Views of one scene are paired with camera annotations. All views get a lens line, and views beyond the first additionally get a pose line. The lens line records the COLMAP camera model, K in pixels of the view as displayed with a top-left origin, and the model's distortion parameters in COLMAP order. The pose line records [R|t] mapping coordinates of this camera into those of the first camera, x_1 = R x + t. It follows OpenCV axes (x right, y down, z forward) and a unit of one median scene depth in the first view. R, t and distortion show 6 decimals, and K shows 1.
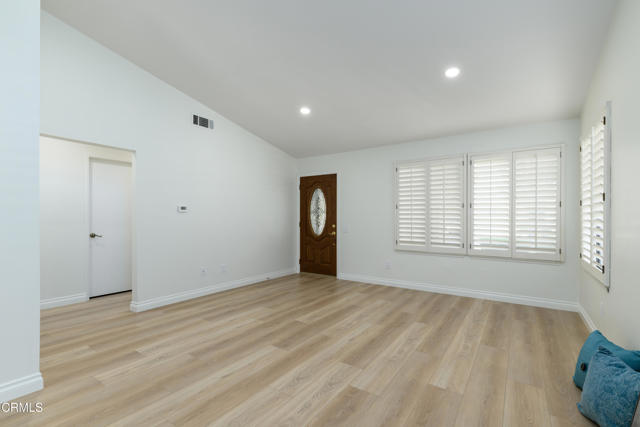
lens RADIAL K [[295.0, 0, 314.6], [0, 295.0, 217.5], [0, 0, 1]] dist [-0.013915, -0.000133]
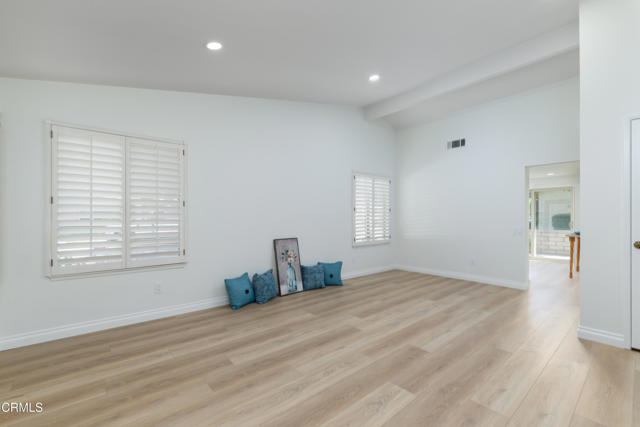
lens RADIAL K [[273.6, 0, 321.1], [0, 273.6, 218.1], [0, 0, 1]] dist [-0.000906, -0.001480]
pose [[-0.970982, -0.000918, 0.239152, -0.016498], [-0.000215, 0.999996, 0.002968, -0.000546], [-0.239153, 0.002830, -0.970978, 1.615430]]
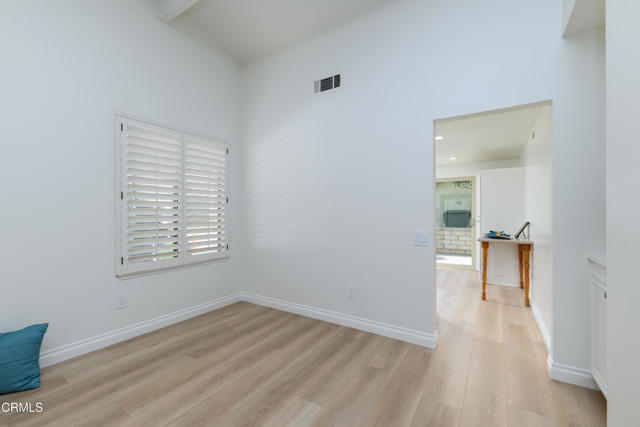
lens RADIAL K [[273.6, 0, 315.2], [0, 273.6, 211.9], [0, 0, 1]] dist [-0.000906, -0.001480]
pose [[-0.999086, -0.005175, -0.042429, -0.332889], [-0.005082, 0.999984, -0.002305, -0.003890], [0.042441, -0.002087, -0.999097, 0.752447]]
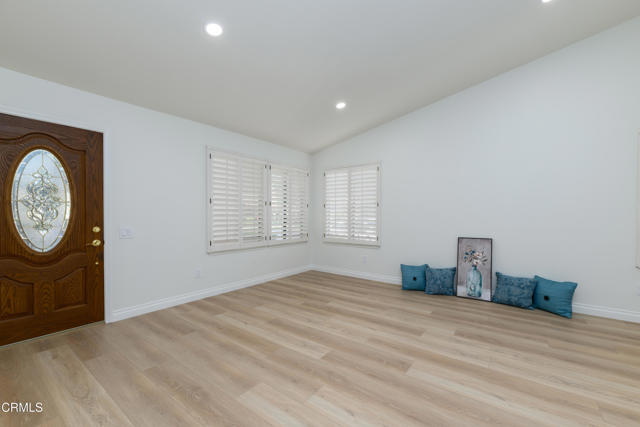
lens RADIAL K [[273.6, 0, 324.9], [0, 273.6, 215.4], [0, 0, 1]] dist [-0.000906, -0.001480]
pose [[0.009528, -0.006985, 0.999930, -0.746493], [-0.003898, 0.999968, 0.007022, -0.001818], [-0.999947, -0.003964, 0.009501, 1.013702]]
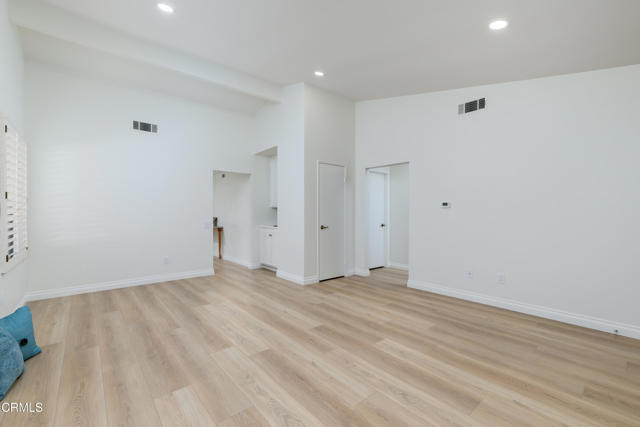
lens RADIAL K [[273.6, 0, 320.6], [0, 273.6, 214.5], [0, 0, 1]] dist [-0.000906, -0.001480]
pose [[-0.250115, 0.004236, -0.968207, 0.736305], [-0.000530, 0.999990, 0.004512, -0.000012], [0.968216, 0.001641, -0.250110, 1.047398]]
